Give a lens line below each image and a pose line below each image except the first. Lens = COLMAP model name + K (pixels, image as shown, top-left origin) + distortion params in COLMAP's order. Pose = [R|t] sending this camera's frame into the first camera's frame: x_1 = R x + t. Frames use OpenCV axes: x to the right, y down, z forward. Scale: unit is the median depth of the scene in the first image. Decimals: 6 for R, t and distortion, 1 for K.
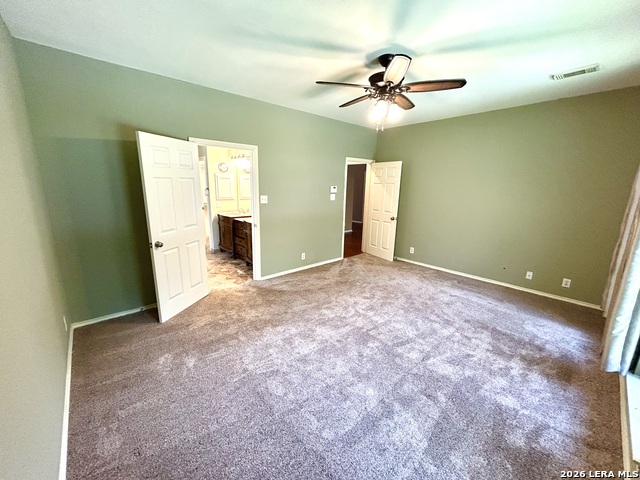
lens RADIAL K [[257.9, 0, 319.3], [0, 257.9, 240.7], [0, 0, 1]] dist [-0.000299, -0.000539]
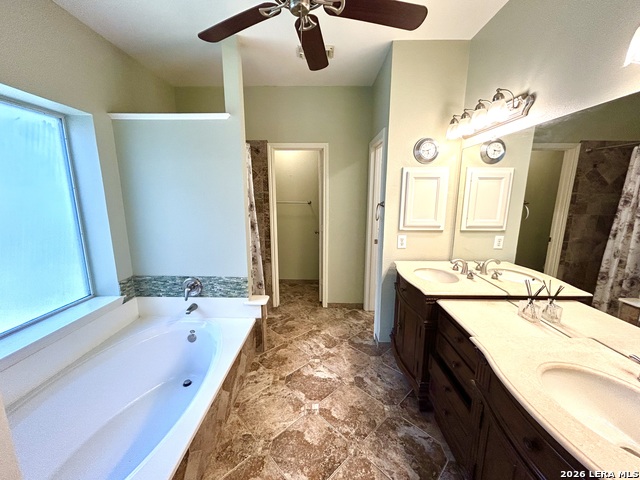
lens RADIAL K [[257.9, 0, 319.3], [0, 257.9, 240.7], [0, 0, 1]] dist [-0.000299, -0.000539]
pose [[0.732900, 0.107060, -0.671860, -0.211506], [-0.129045, 0.991489, 0.017222, -0.132925], [0.667986, 0.074078, 0.740478, 0.608556]]
